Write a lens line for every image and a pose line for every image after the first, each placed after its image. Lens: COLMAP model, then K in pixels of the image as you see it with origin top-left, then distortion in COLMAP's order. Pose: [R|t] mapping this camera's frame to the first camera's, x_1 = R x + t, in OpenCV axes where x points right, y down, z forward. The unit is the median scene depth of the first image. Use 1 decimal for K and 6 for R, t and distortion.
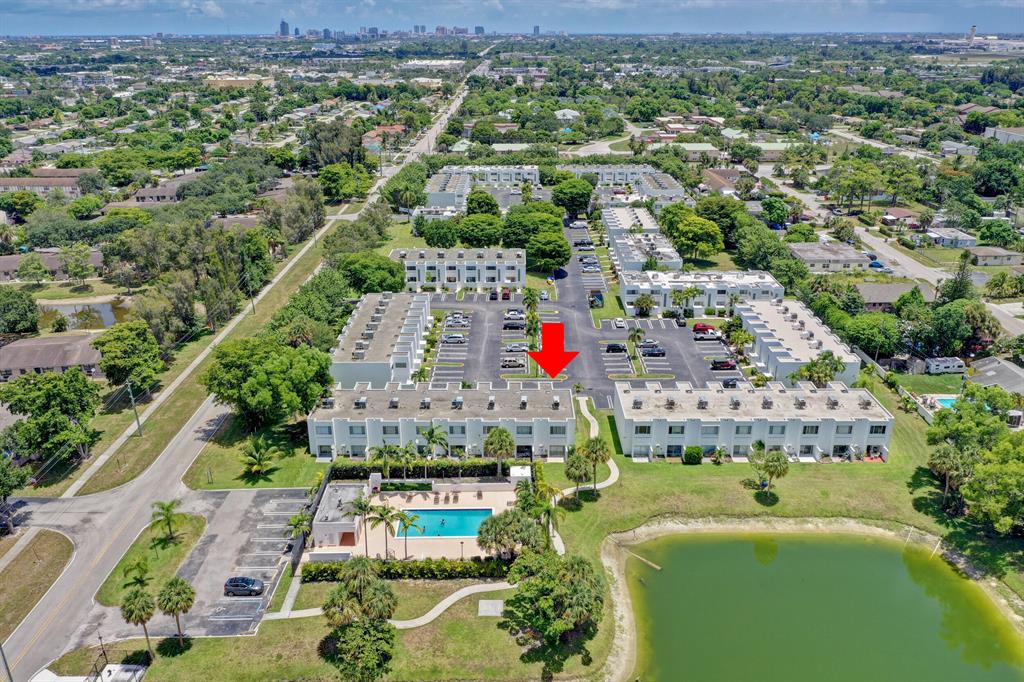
lens RADIAL K [[813.9, 0, 508.3], [0, 813.9, 342.1], [0, 0, 1]] dist [-0.002321, -0.001741]
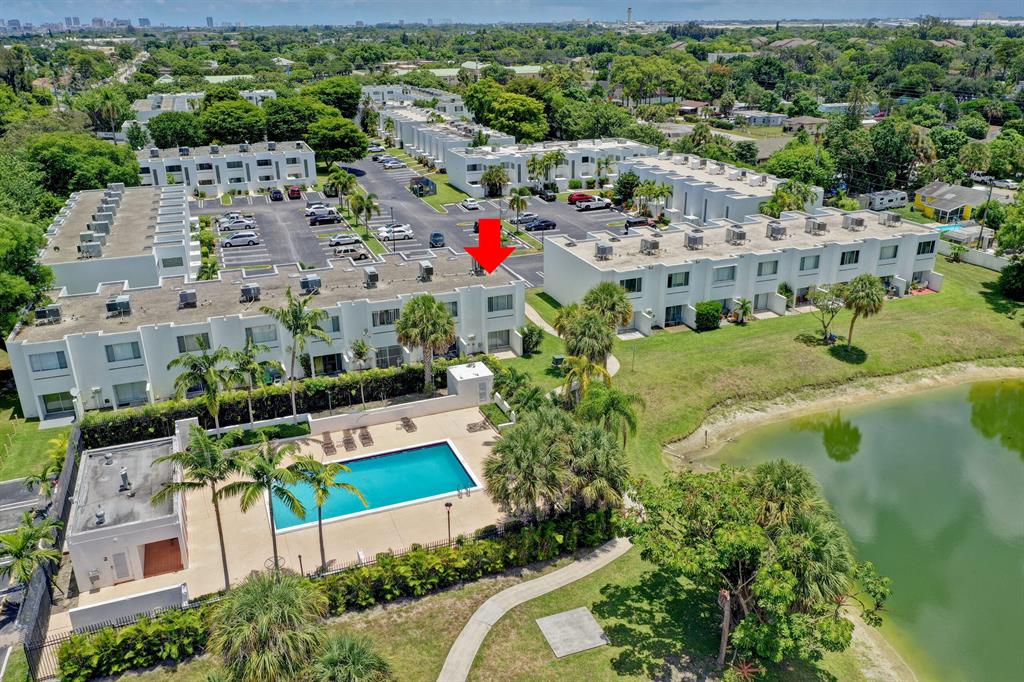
lens RADIAL K [[813.9, 0, 508.3], [0, 813.9, 342.1], [0, 0, 1]] dist [-0.002321, -0.001741]
pose [[0.935194, -0.135685, 0.327110, -0.125983], [0.132692, 0.990655, 0.031561, 0.117132], [-0.328336, 0.013890, 0.944459, 0.447043]]
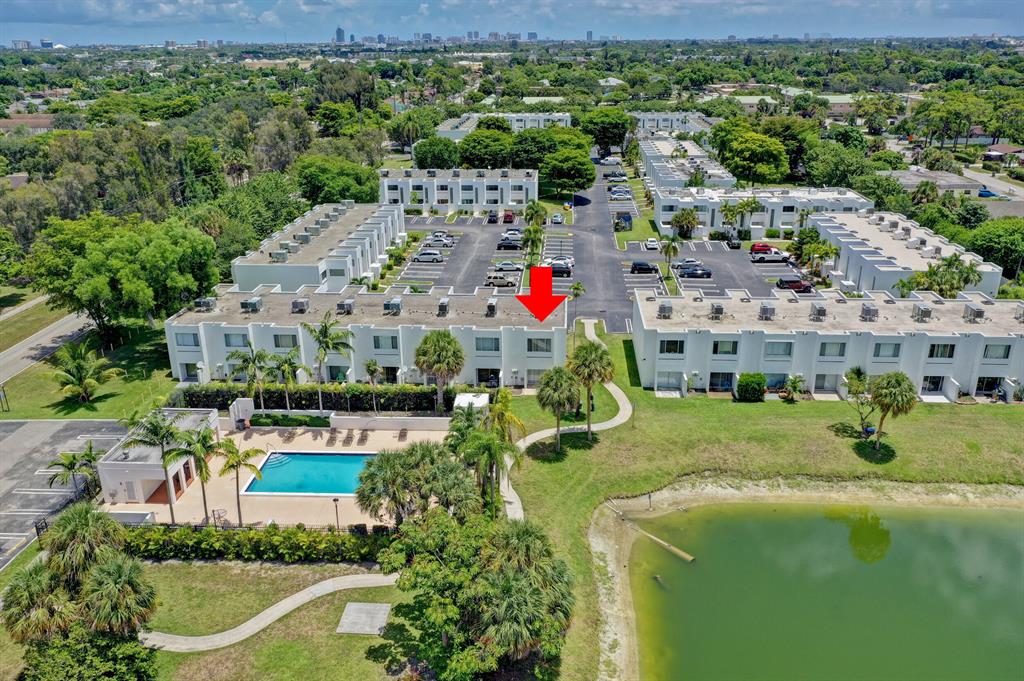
lens RADIAL K [[813.9, 0, 508.3], [0, 813.9, 341.6], [0, 0, 1]] dist [-0.002321, -0.001741]
pose [[0.998110, 0.016292, -0.059257, 0.074022], [-0.016730, 0.999836, -0.006903, 0.109320], [0.059135, 0.007881, 0.998219, 0.349605]]
